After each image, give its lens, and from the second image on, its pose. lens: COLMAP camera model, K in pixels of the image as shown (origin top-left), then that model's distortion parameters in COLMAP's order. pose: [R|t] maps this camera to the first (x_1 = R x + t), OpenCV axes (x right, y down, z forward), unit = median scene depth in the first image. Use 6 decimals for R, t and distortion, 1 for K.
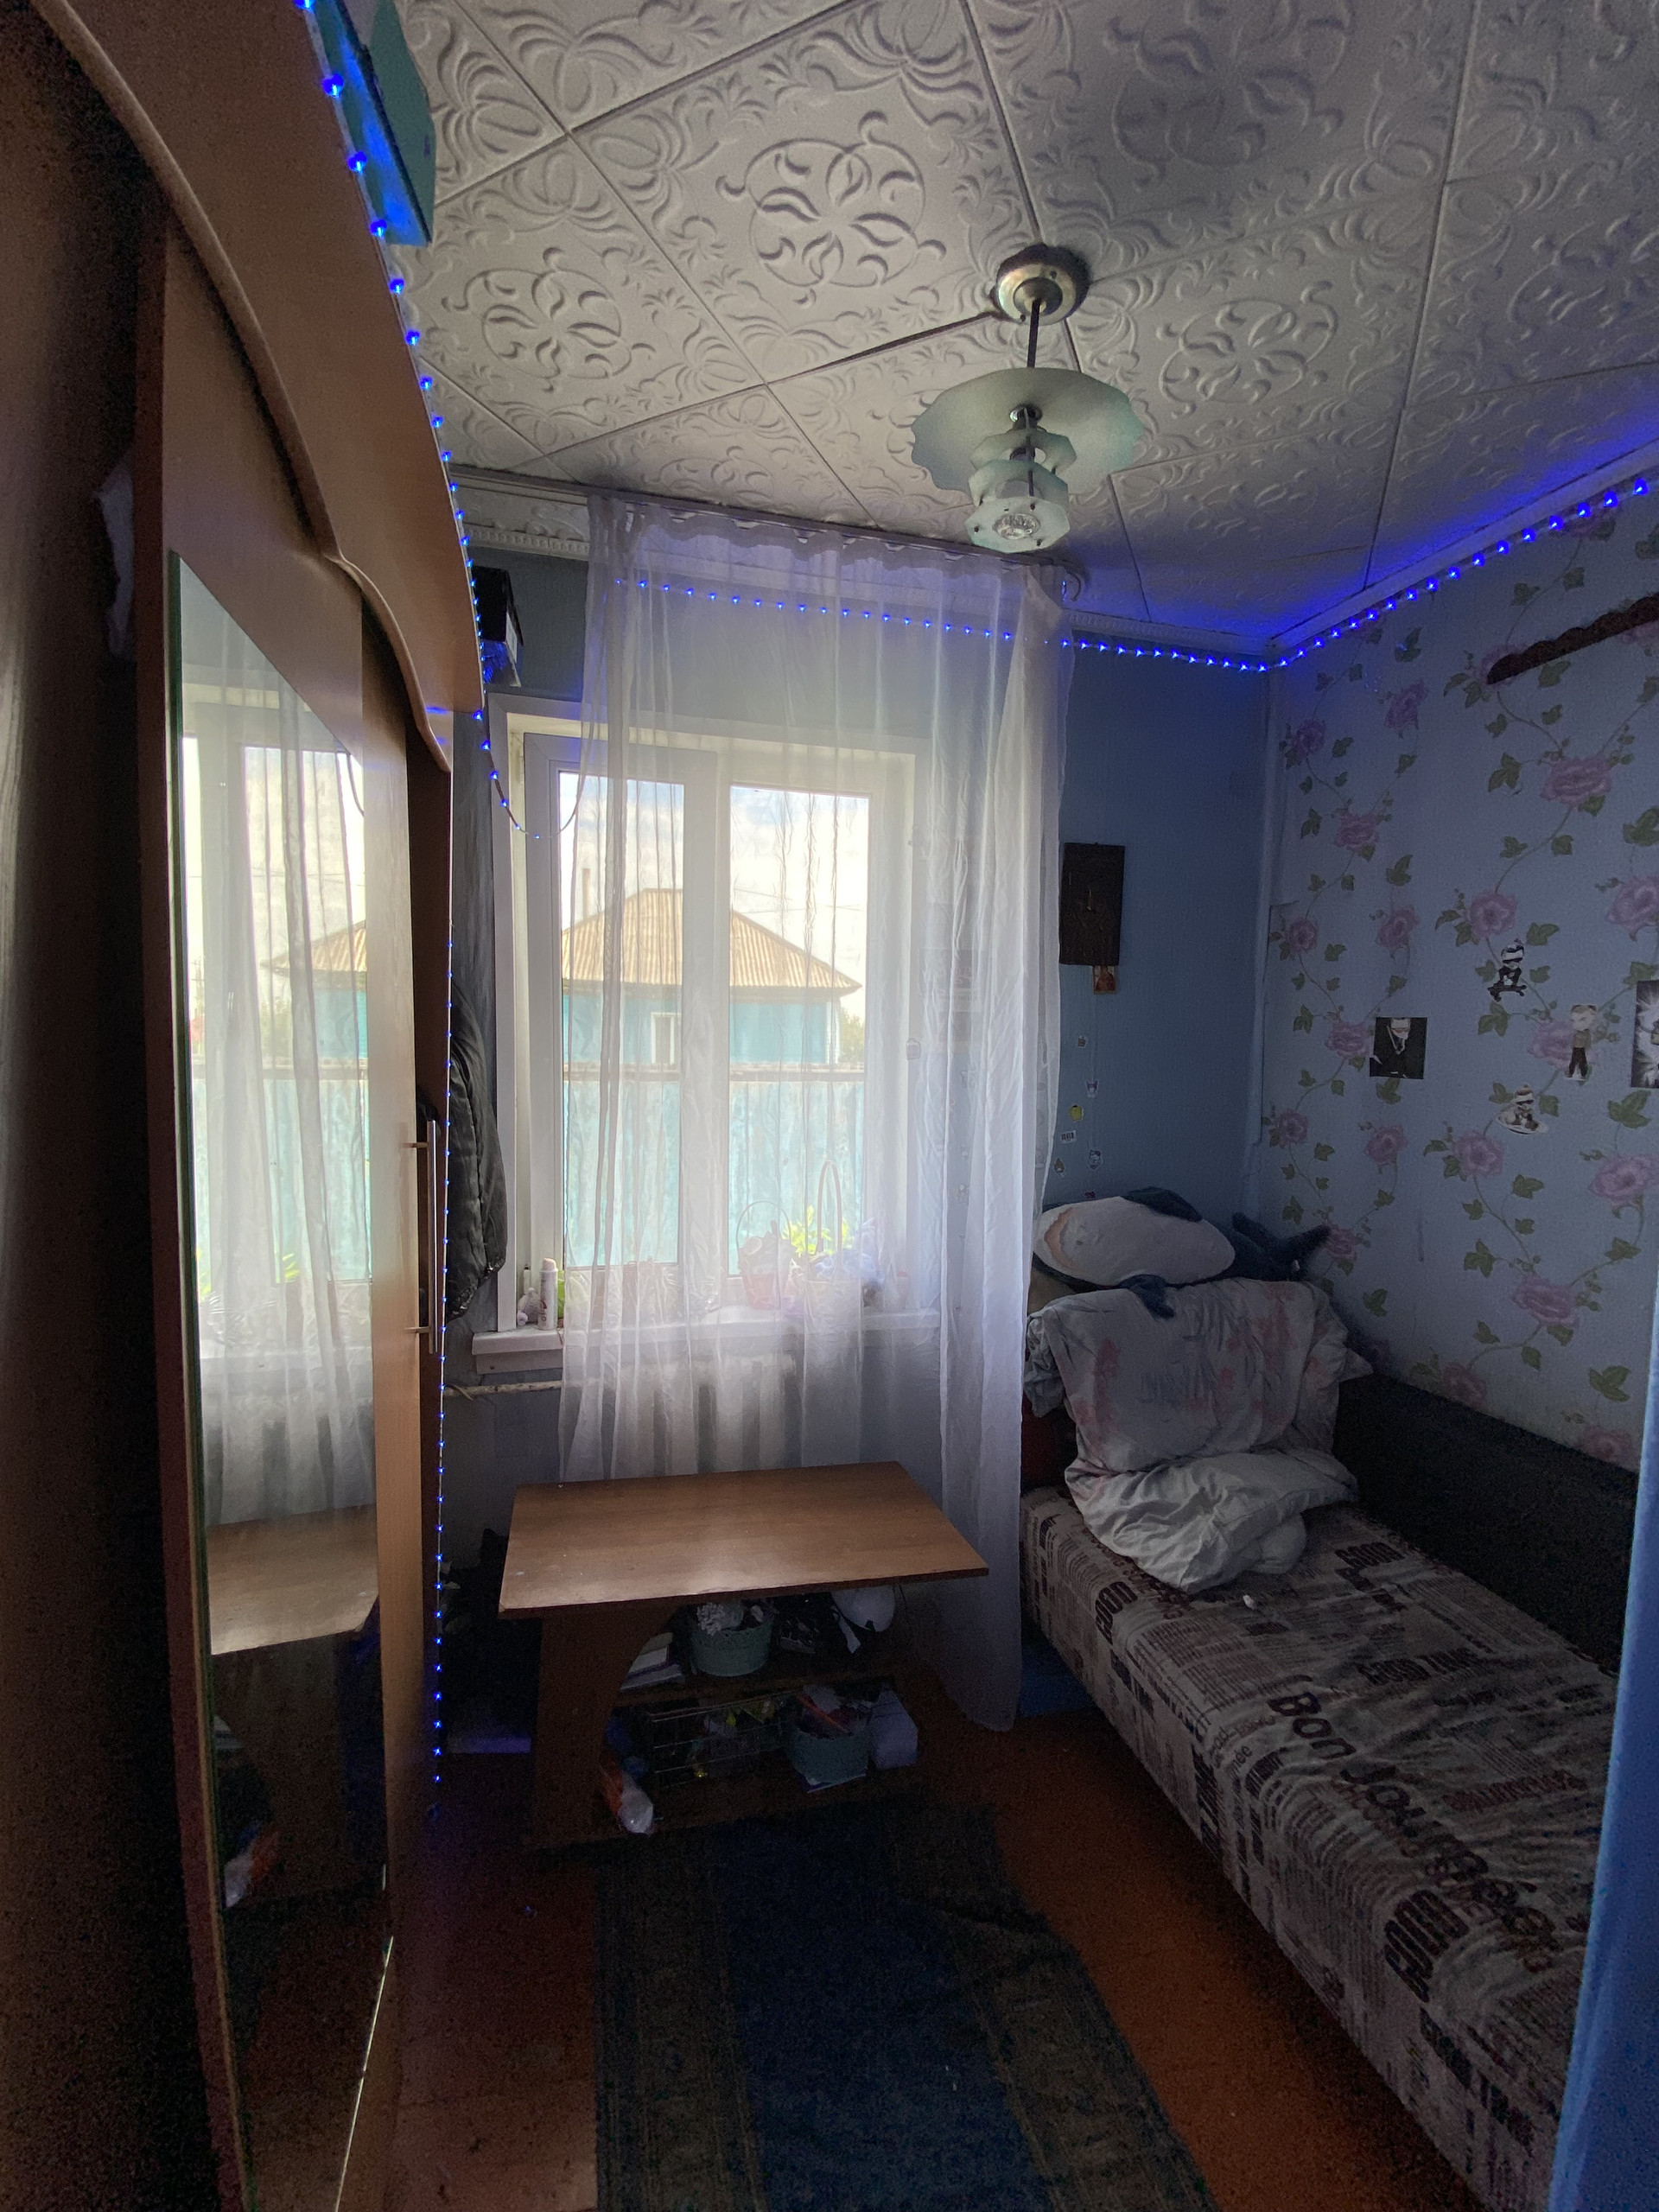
lens RADIAL K [[913.1, 0, 820.5], [0, 913.1, 1095.2], [0, 0, 1]] dist [0.041346, -0.027774]
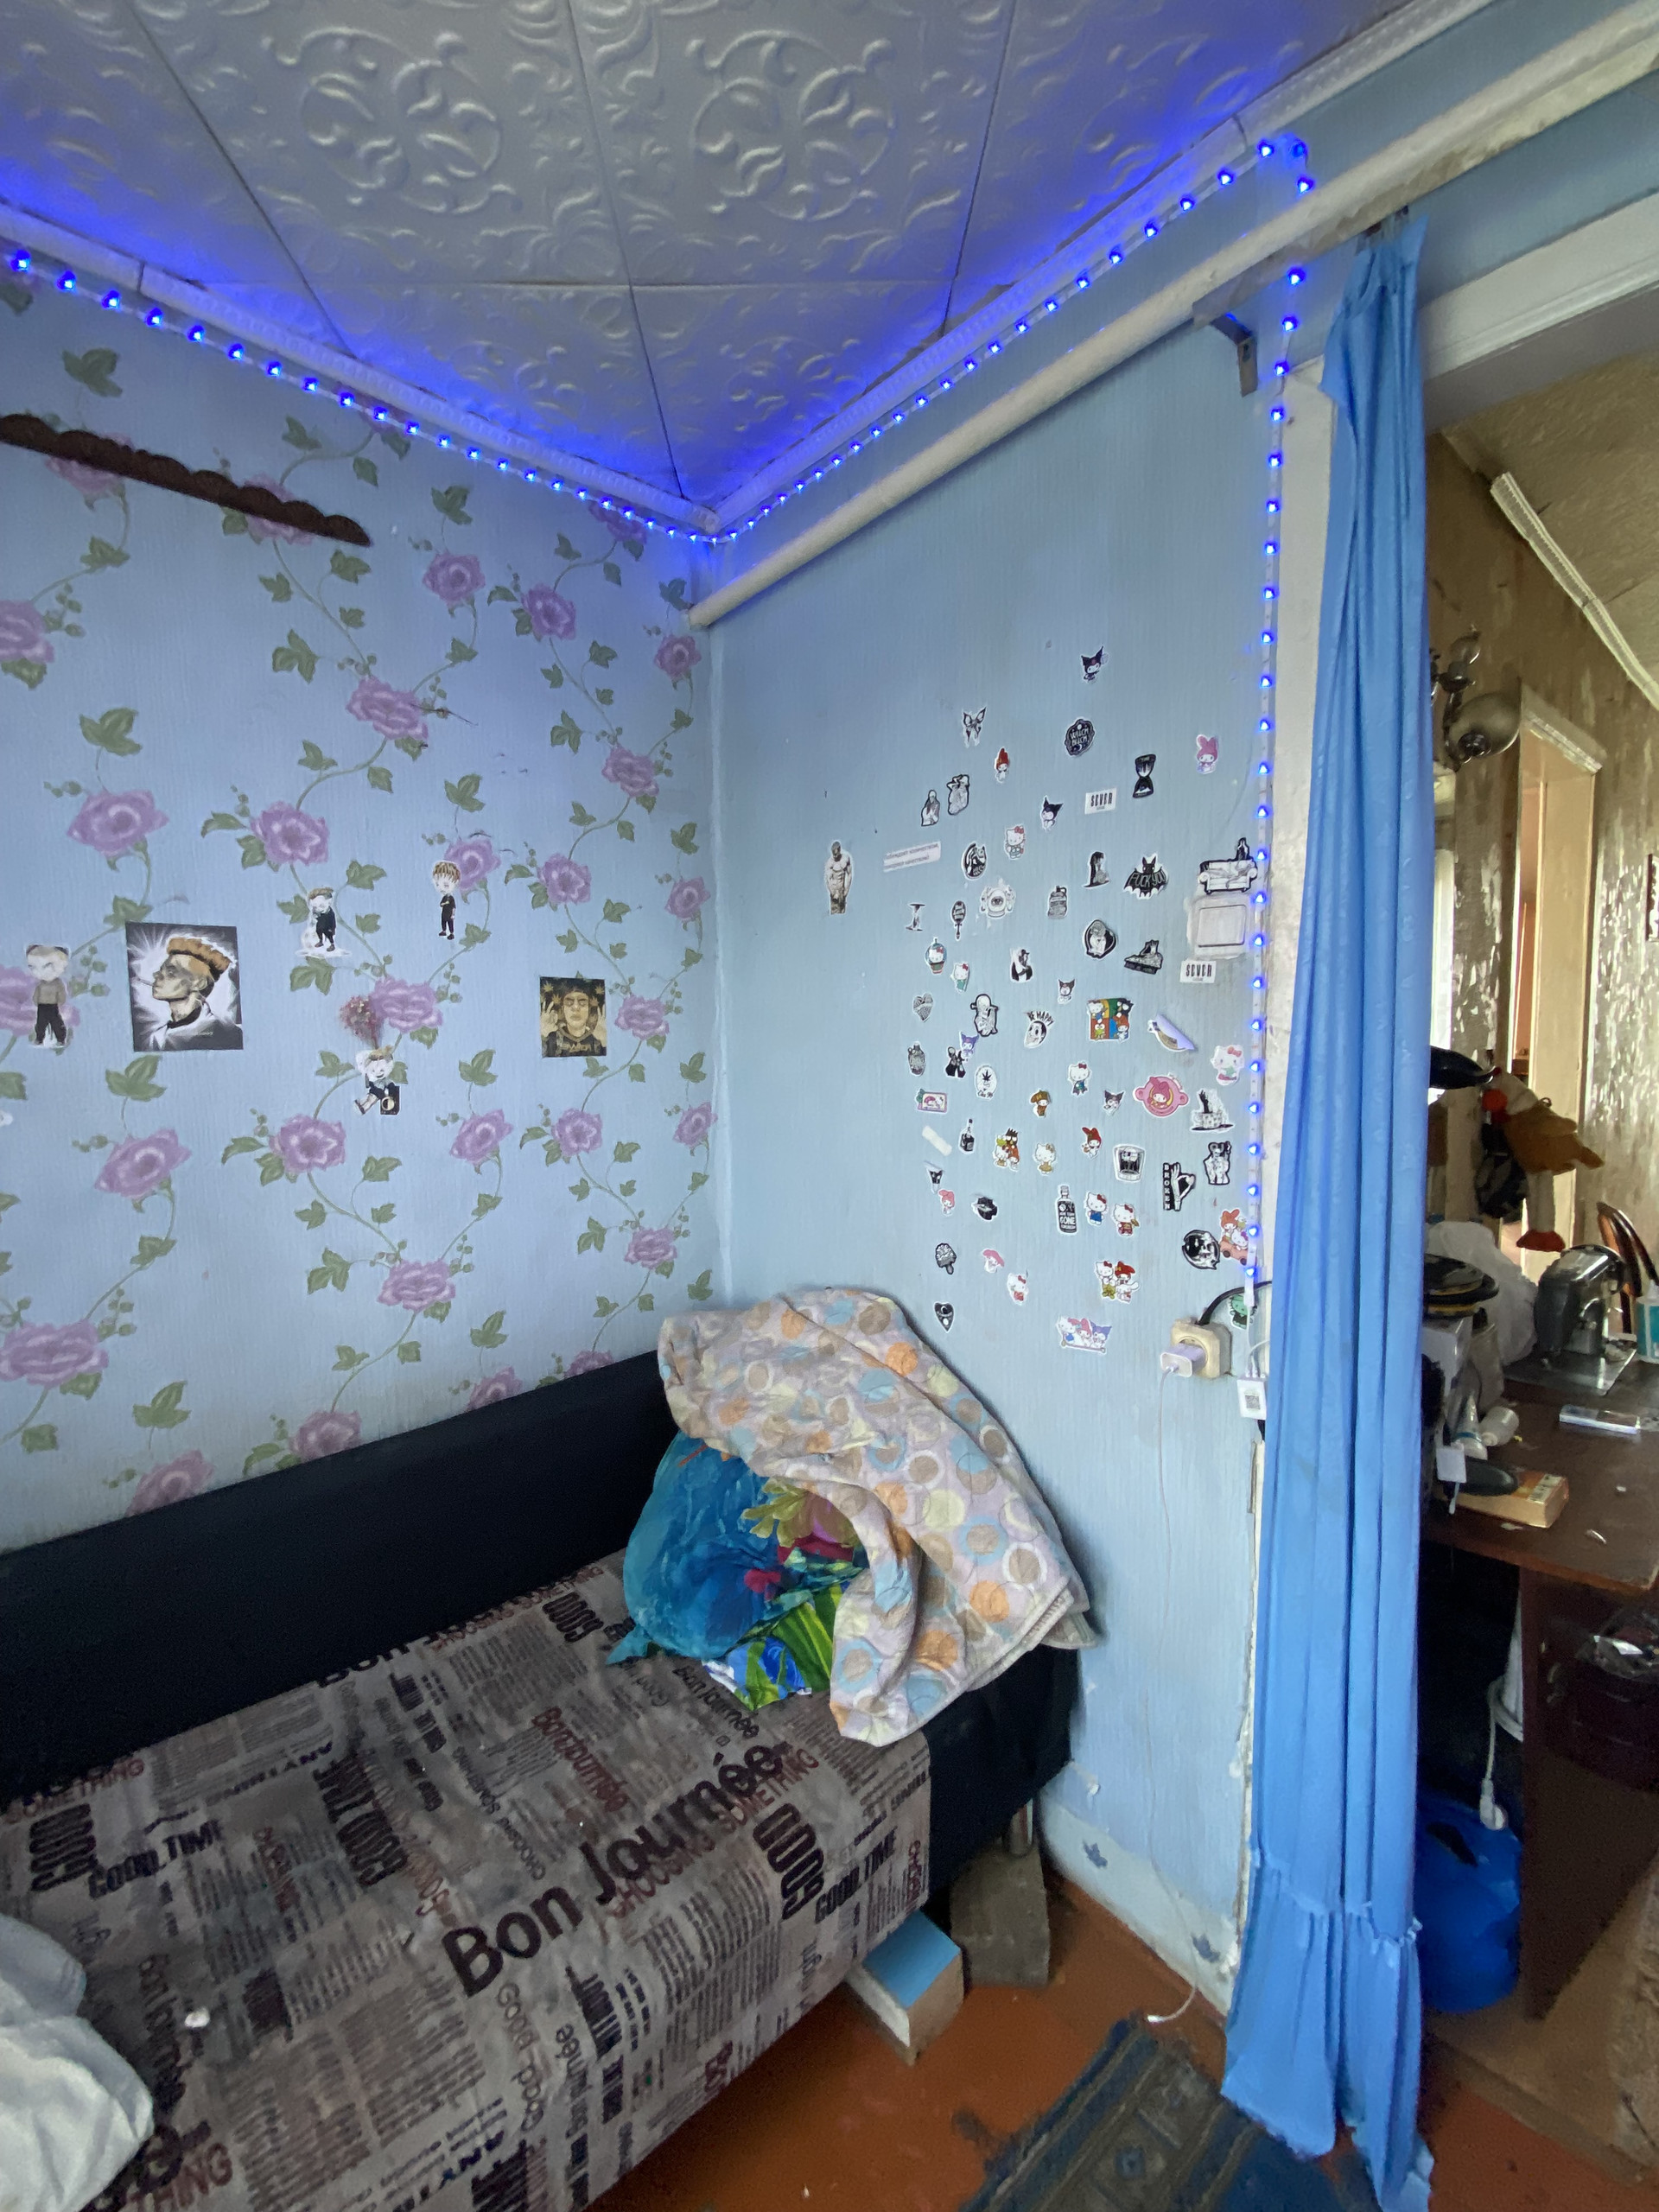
lens RADIAL K [[913.1, 0, 820.5], [0, 913.1, 1095.2], [0, 0, 1]] dist [0.041346, -0.027774]
pose [[-0.466513, -0.084943, 0.880426, -0.132931], [0.048357, 0.991440, 0.121276, -0.040812], [-0.883192, 0.099151, -0.458412, 0.849287]]
